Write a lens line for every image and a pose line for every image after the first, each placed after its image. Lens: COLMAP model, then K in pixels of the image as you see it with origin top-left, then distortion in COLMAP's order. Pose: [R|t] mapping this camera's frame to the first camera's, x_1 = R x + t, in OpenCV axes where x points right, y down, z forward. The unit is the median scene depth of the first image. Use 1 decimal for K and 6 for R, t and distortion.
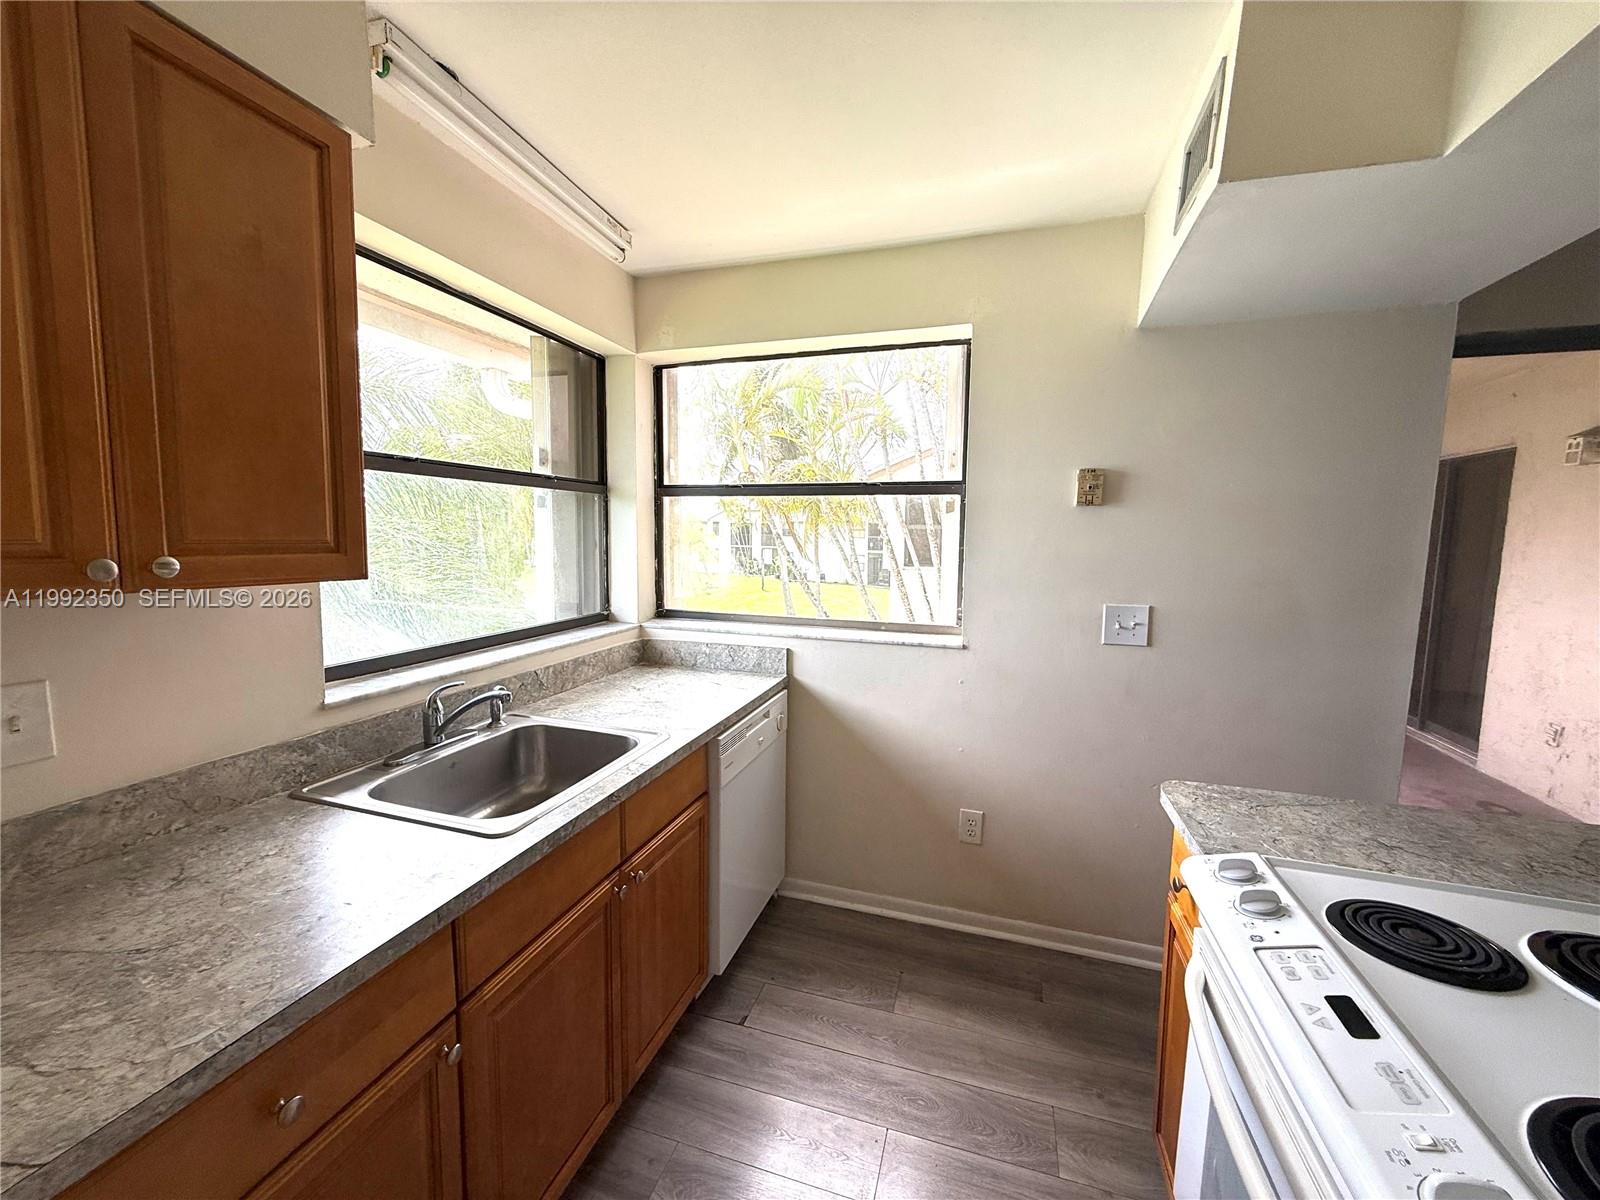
lens RADIAL K [[634.6, 0, 798.7], [0, 634.6, 600.4], [0, 0, 1]] dist [0.004231, 0.000179]
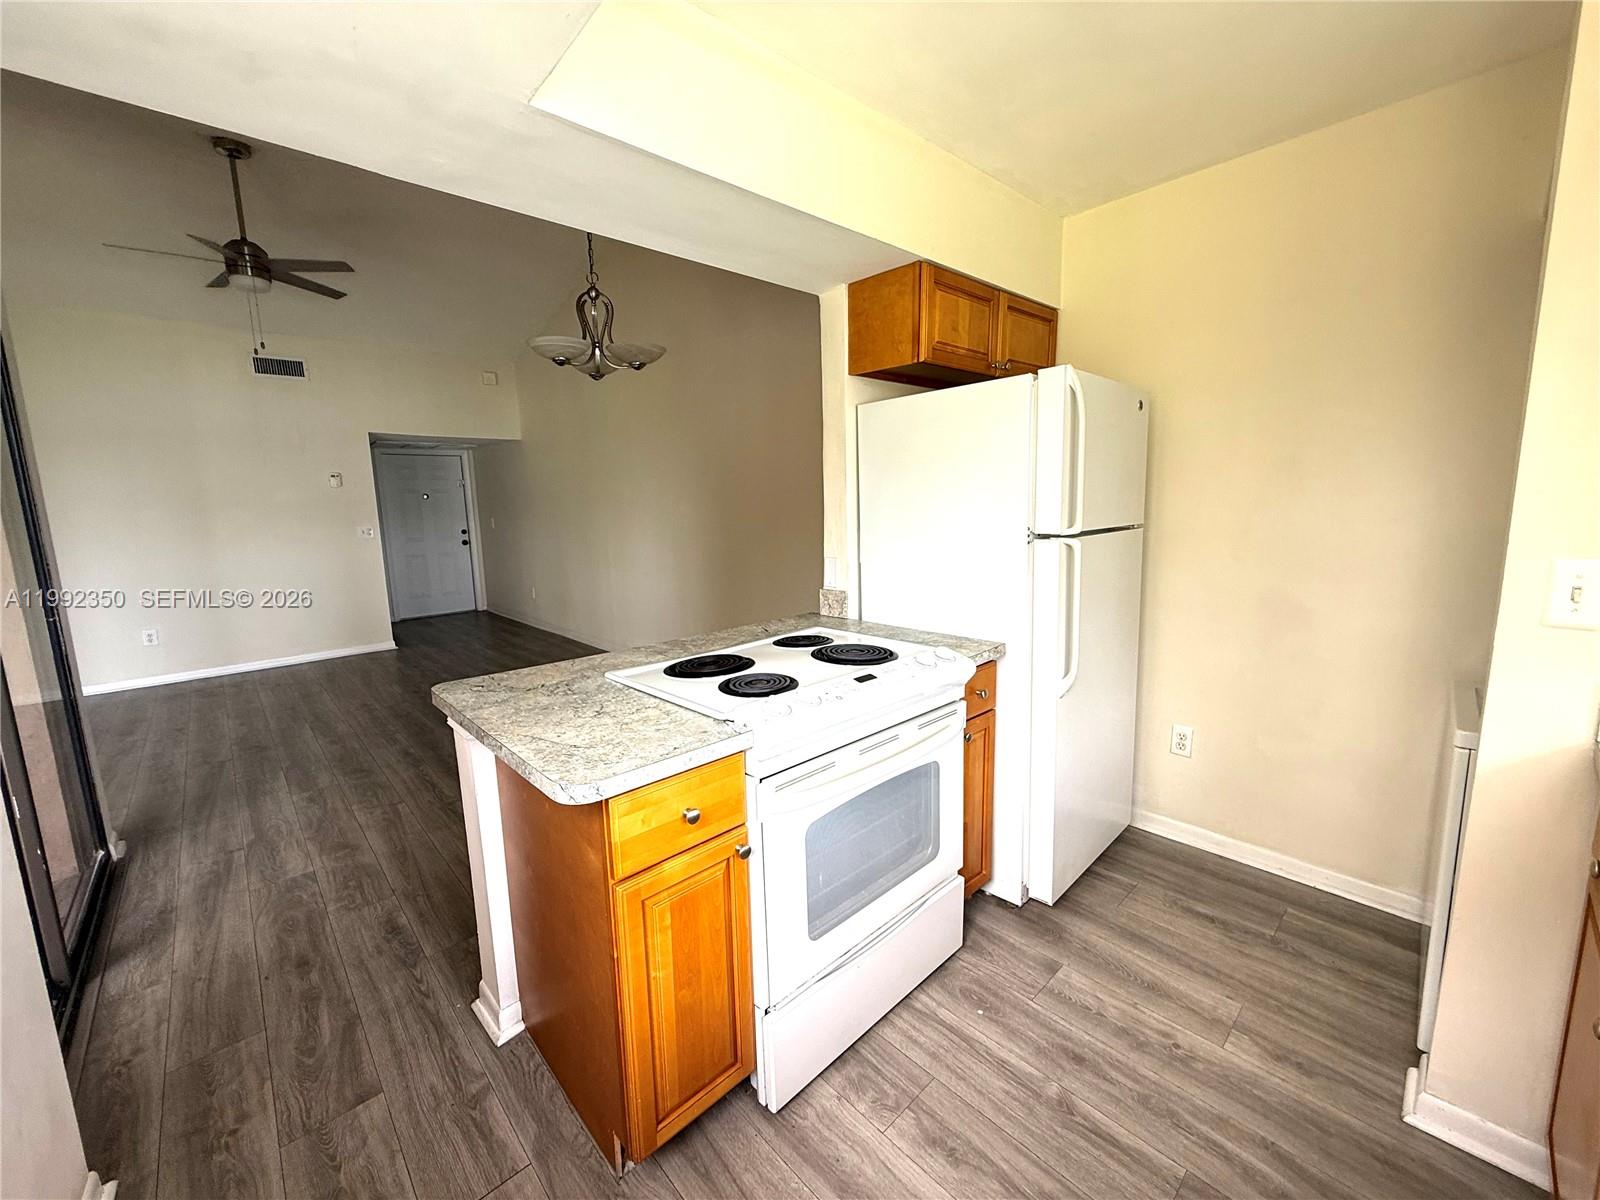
lens RADIAL K [[634.6, 0, 795.7], [0, 634.6, 598.6], [0, 0, 1]] dist [0.004231, 0.000179]
pose [[-0.869397, -0.067699, 0.489454, 0.013592], [0.066774, 0.965385, 0.252136, -0.094119], [-0.489581, 0.251889, -0.834783, 1.529759]]
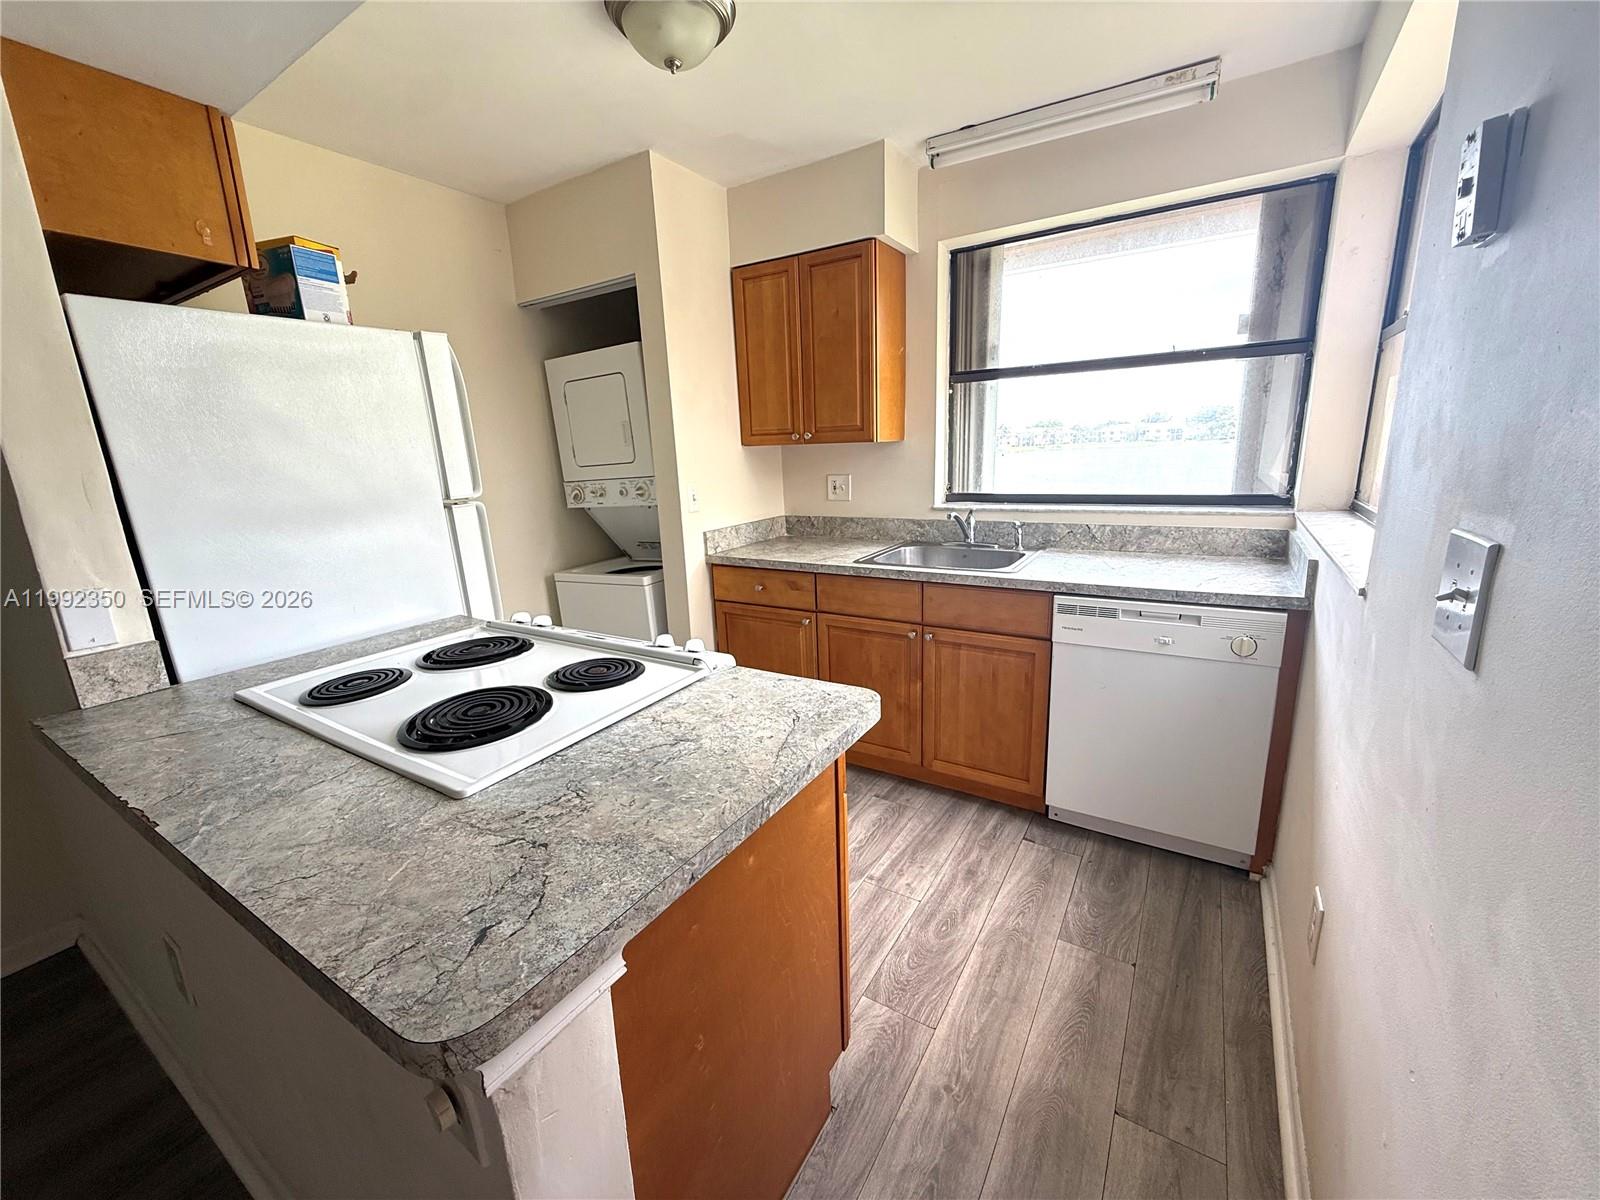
lens RADIAL K [[634.6, 0, 801.7], [0, 634.6, 594.9], [0, 0, 1]] dist [0.004231, 0.000179]
pose [[-0.248747, 0.216746, -0.944005, 1.435616], [-0.067308, 0.968415, 0.240087, -0.028092], [0.966227, 0.123260, -0.226301, 1.149101]]
